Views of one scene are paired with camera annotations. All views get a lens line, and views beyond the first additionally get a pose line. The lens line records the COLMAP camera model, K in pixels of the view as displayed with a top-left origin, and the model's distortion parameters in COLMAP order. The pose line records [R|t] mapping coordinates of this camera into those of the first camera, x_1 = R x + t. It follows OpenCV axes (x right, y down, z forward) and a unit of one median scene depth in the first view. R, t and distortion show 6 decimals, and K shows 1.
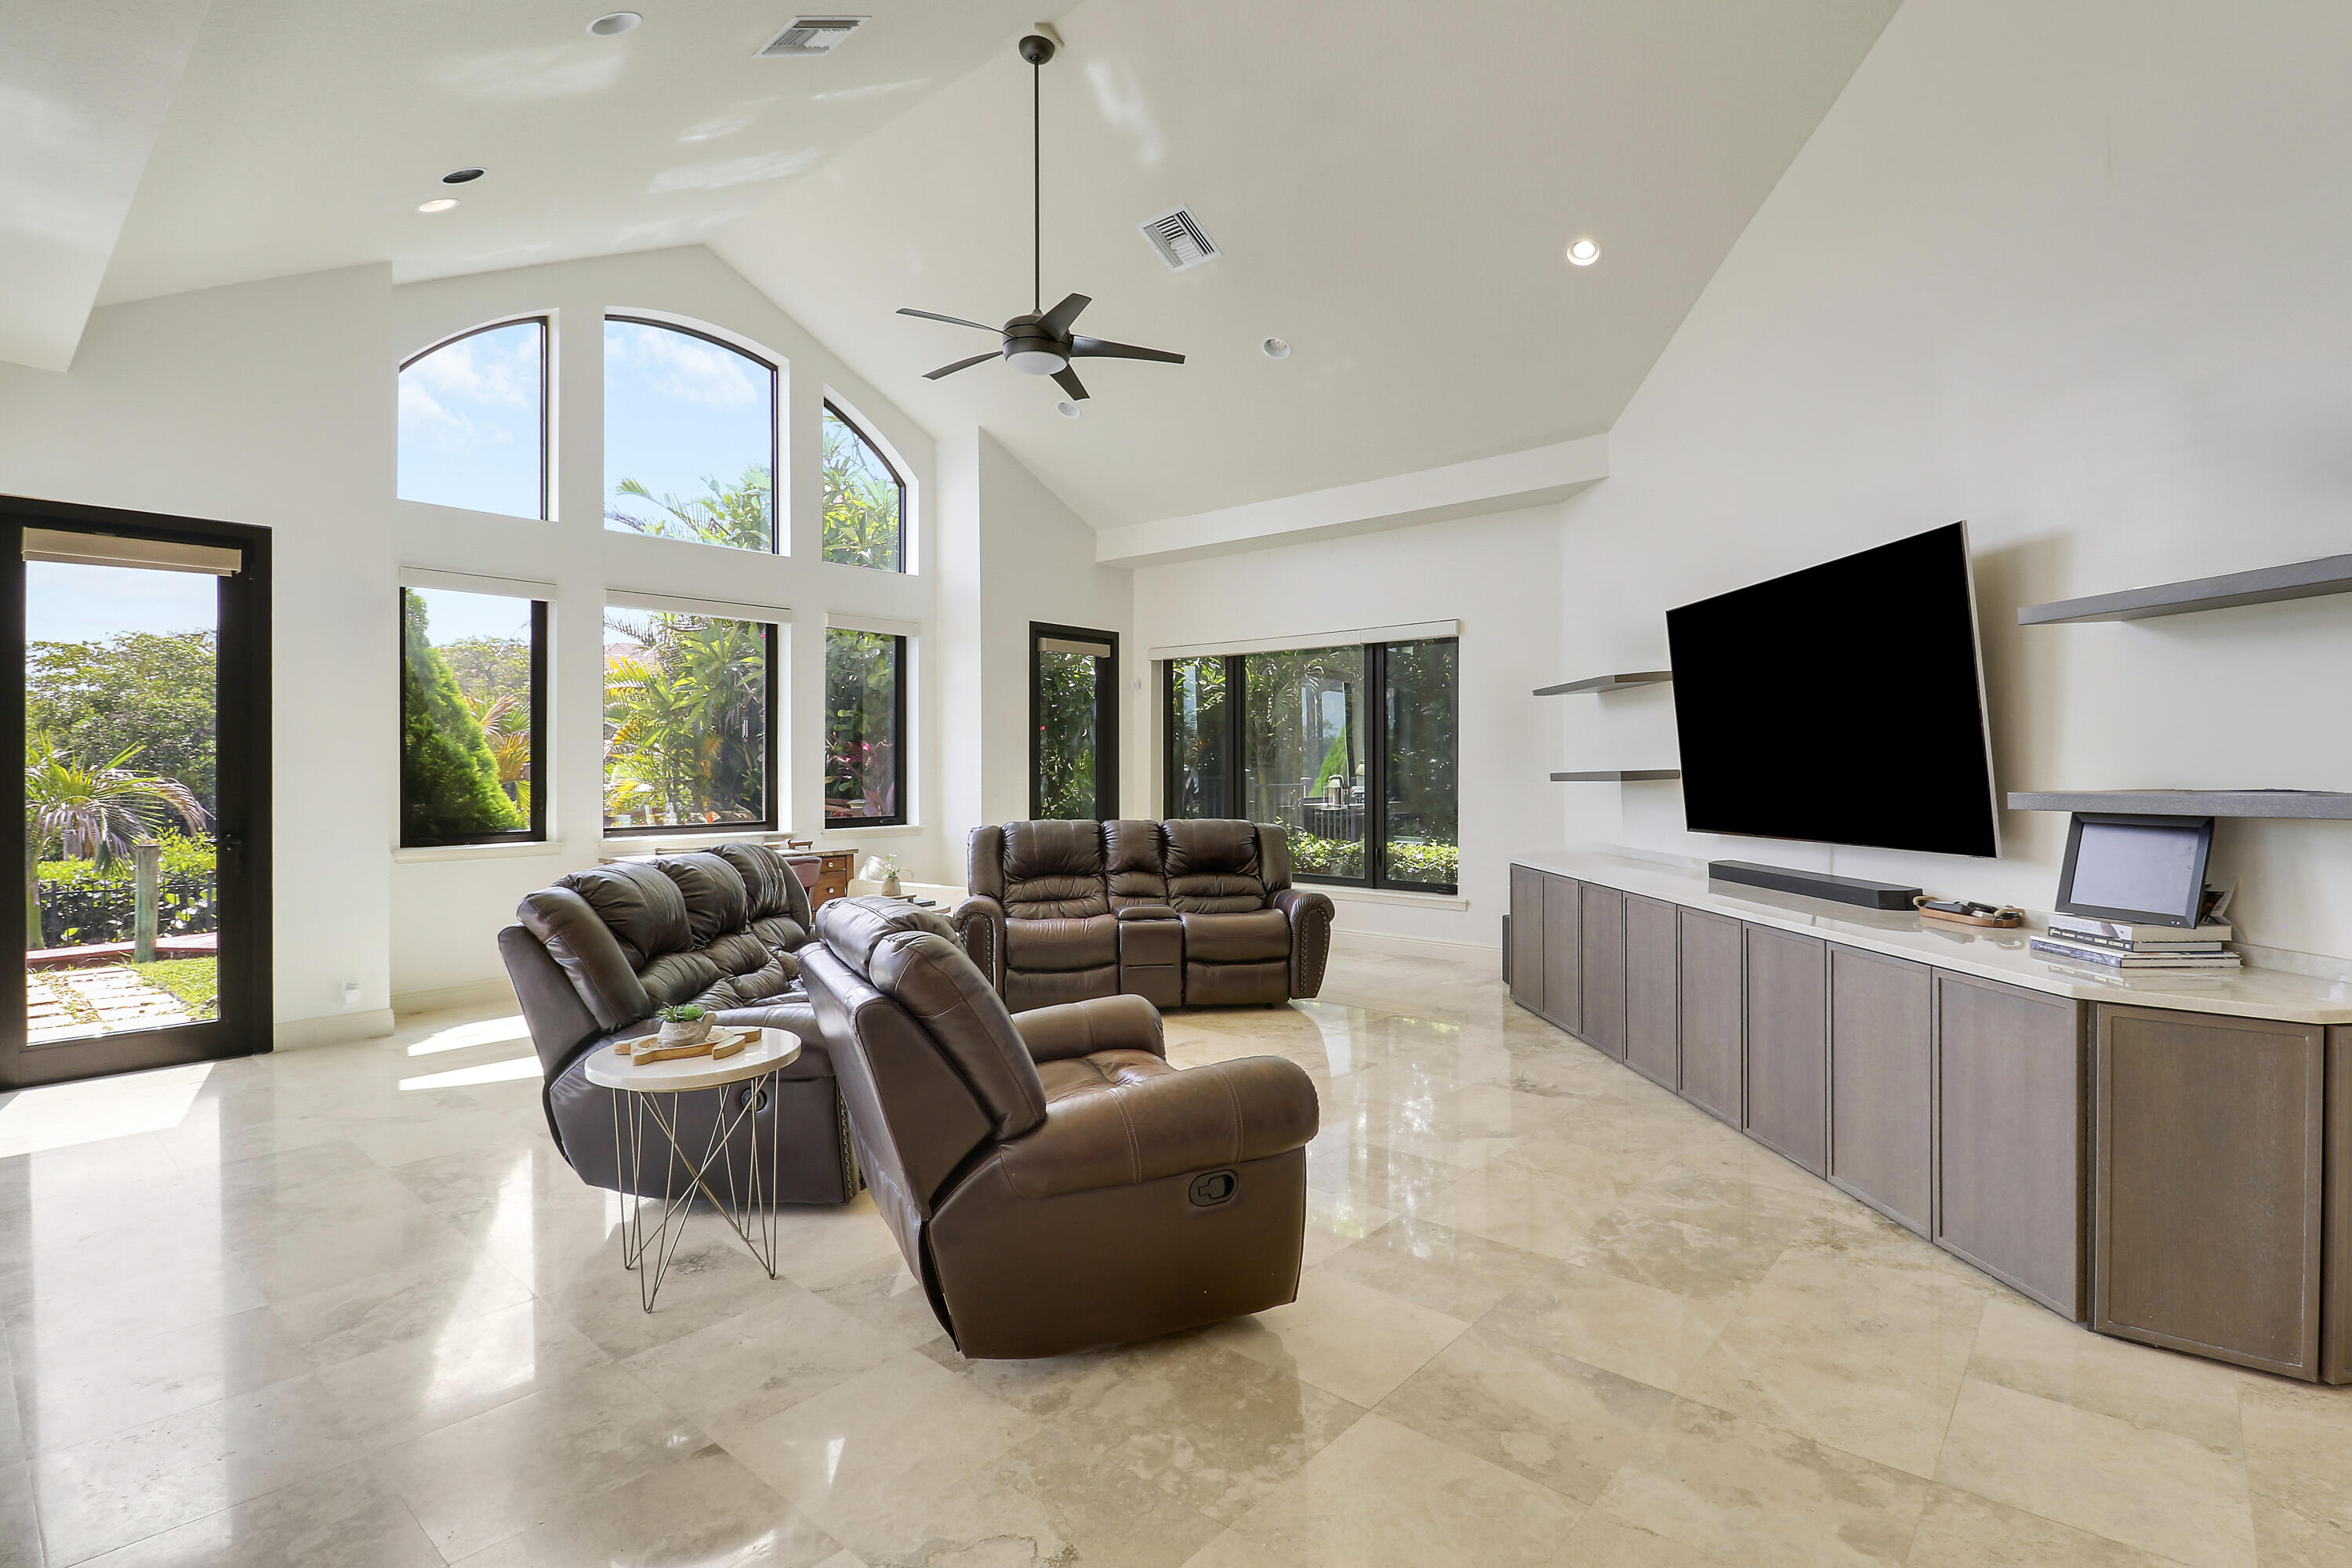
lens RADIAL K [[1112.1, 0, 1209.4], [0, 1112.1, 769.4], [0, 0, 1]] dist [-0.003672, -0.008895]
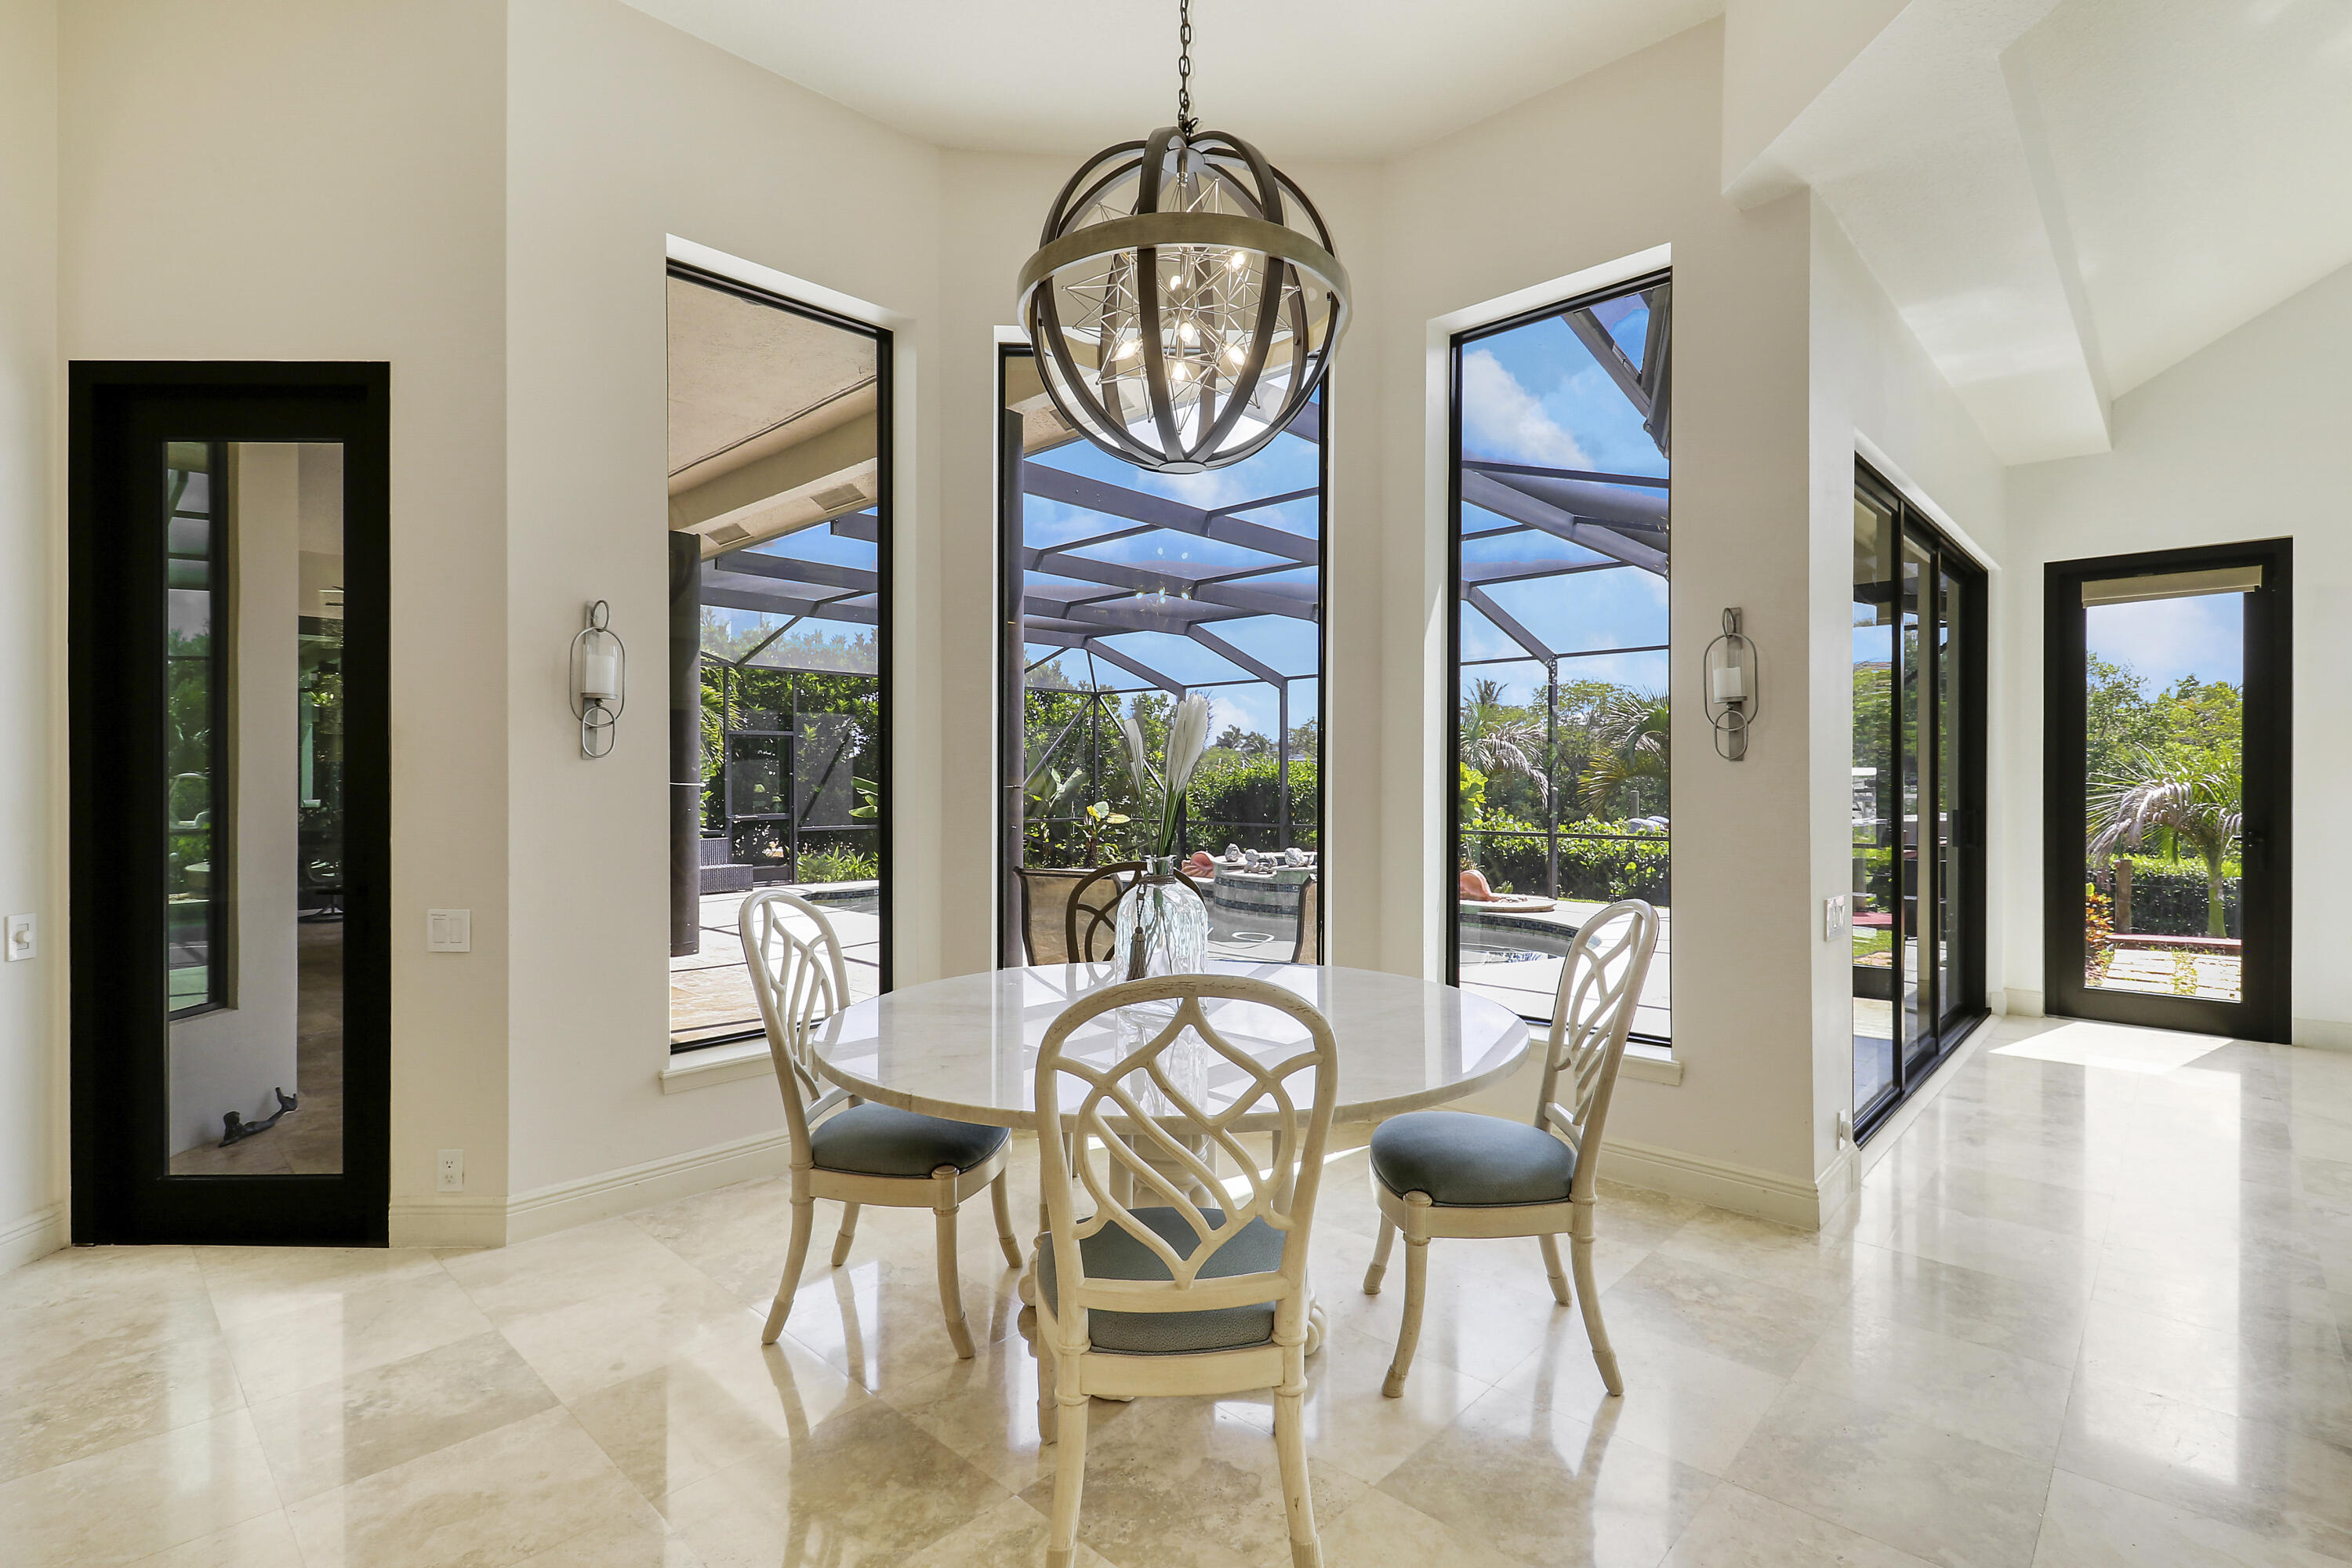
lens RADIAL K [[1105.4, 0, 1178.5], [0, 1105.4, 792.2], [0, 0, 1]] dist [0.002761, -0.015947]
pose [[-0.051143, 0.016026, -0.998563, 0.182692], [-0.002083, 0.999867, 0.016153, 0.004946], [0.998689, 0.002906, -0.051103, 0.001355]]
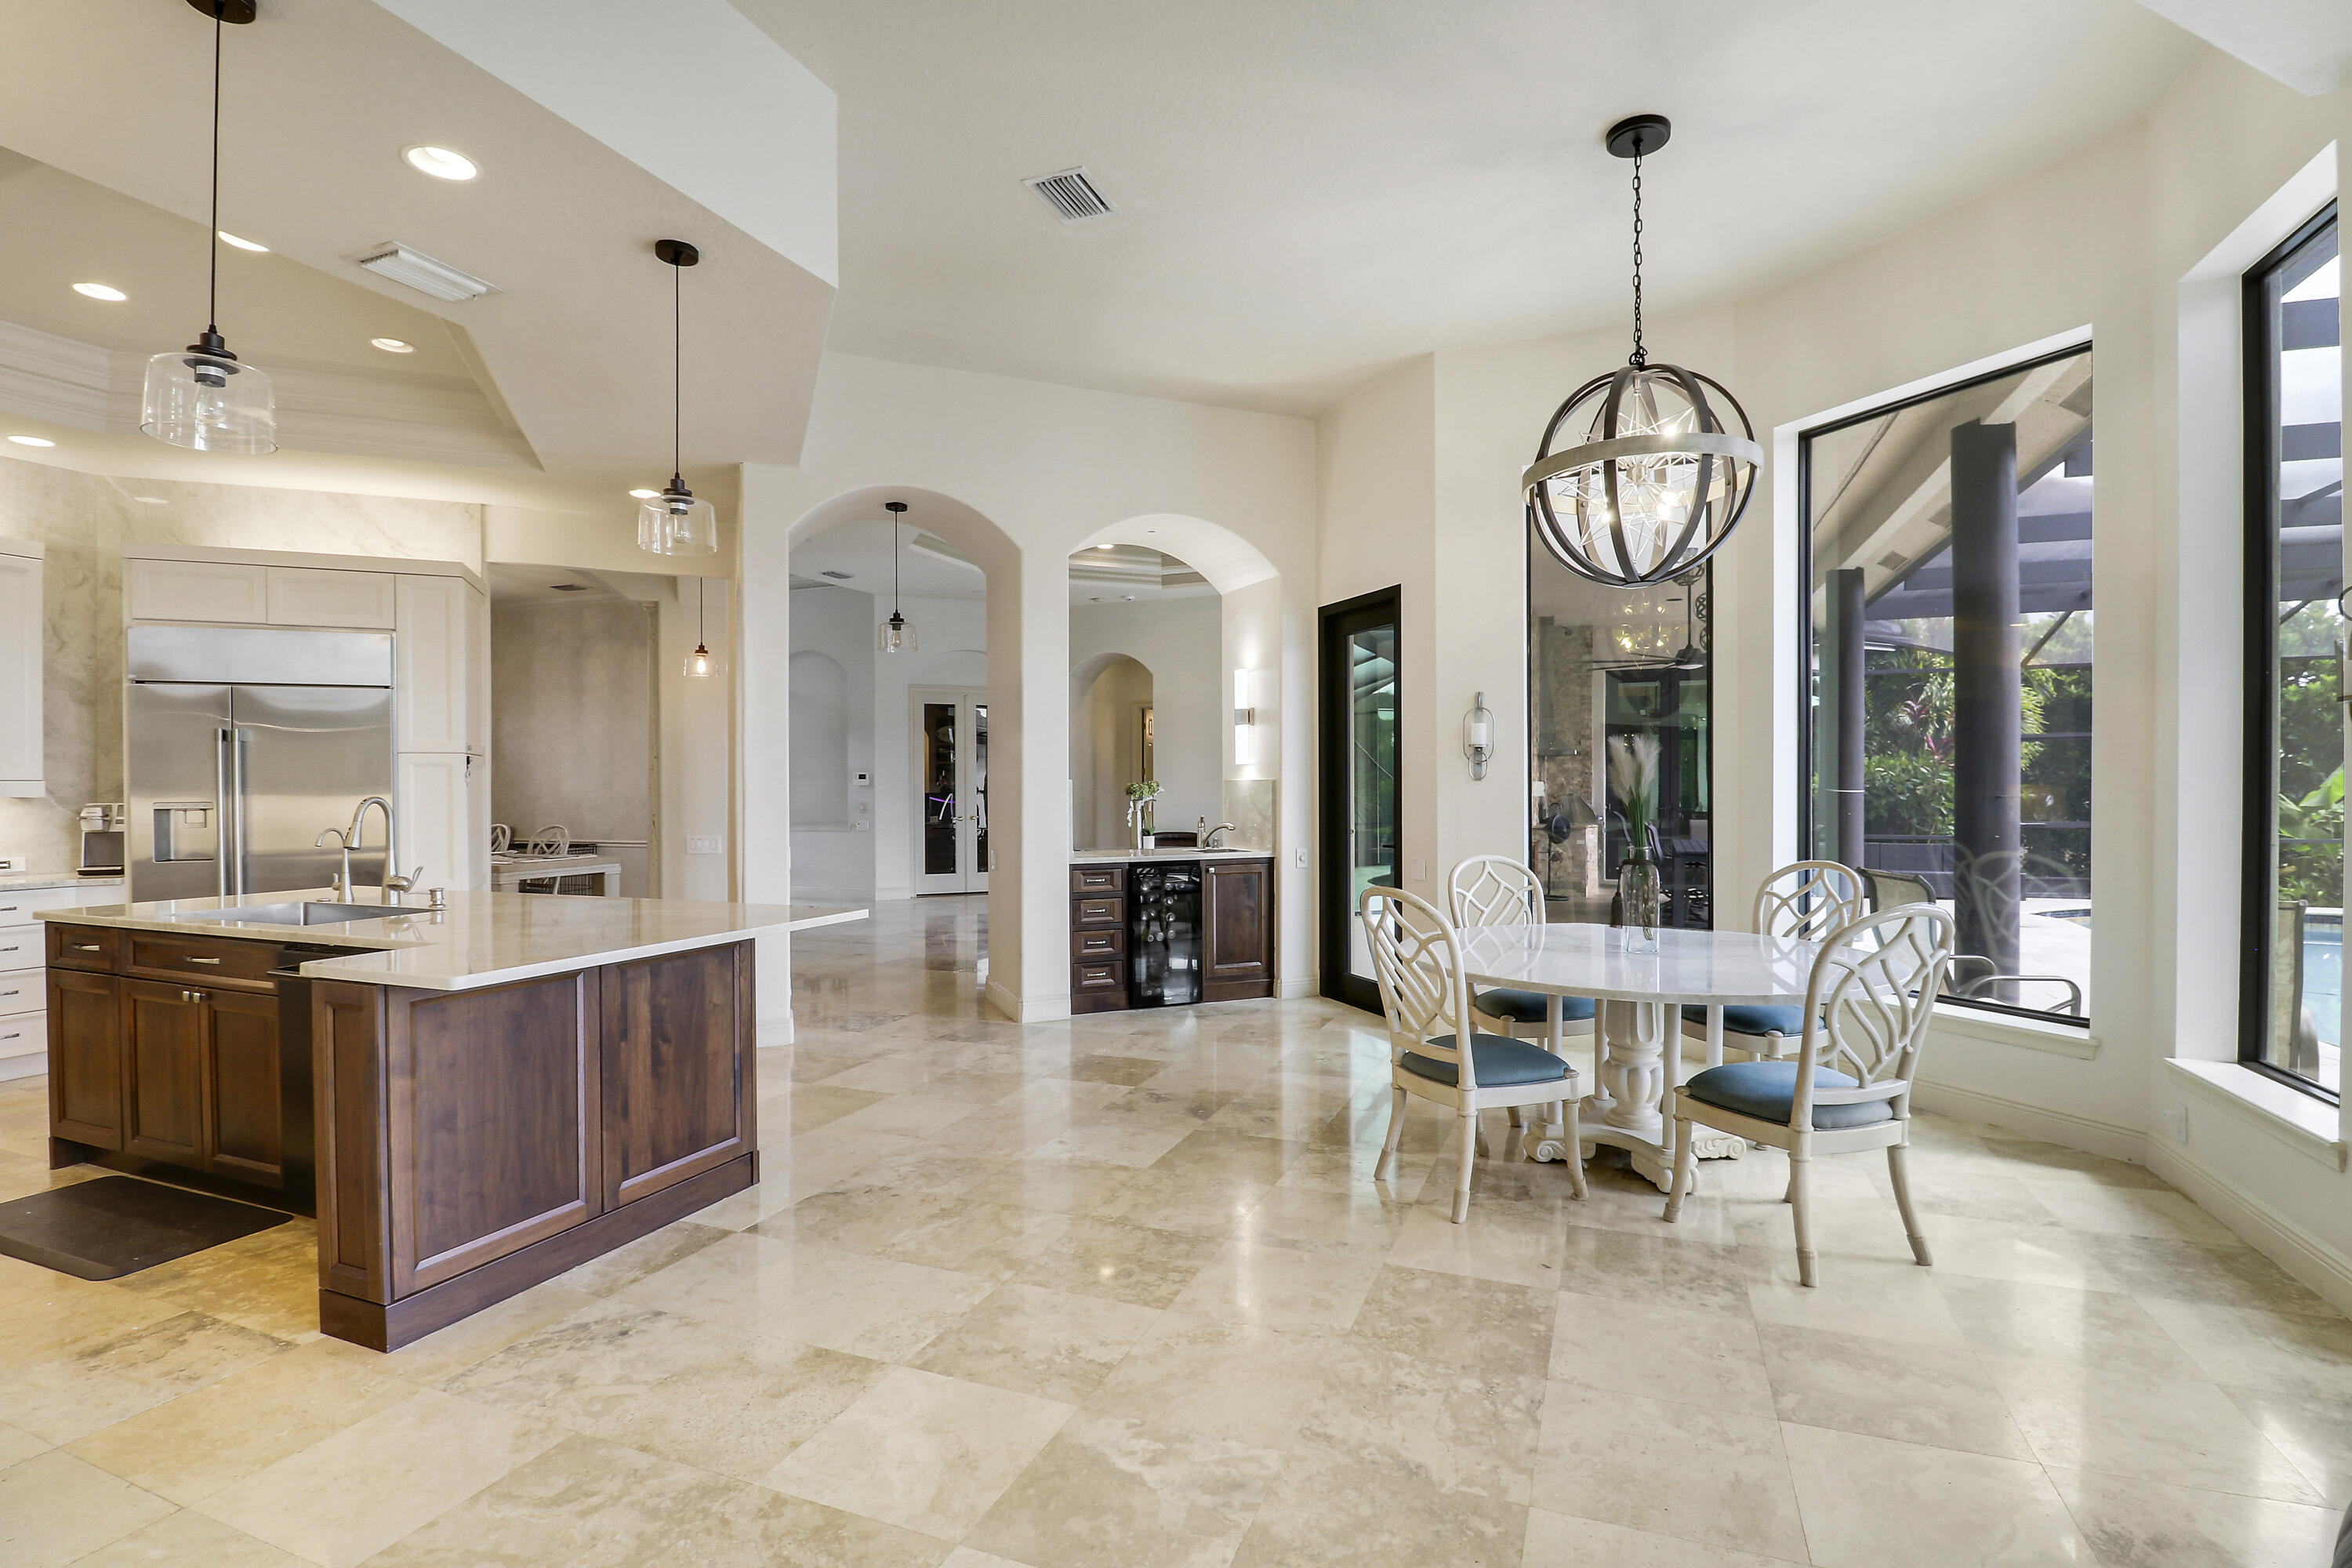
lens RADIAL K [[1105.4, 0, 1178.5], [0, 1105.4, 792.2], [0, 0, 1]] dist [0.002761, -0.015947]
pose [[-0.952558, 0.011015, -0.304158, 0.198380], [0.008217, 0.999911, 0.010477, -0.003397], [0.304246, 0.007480, -0.952564, 0.452754]]
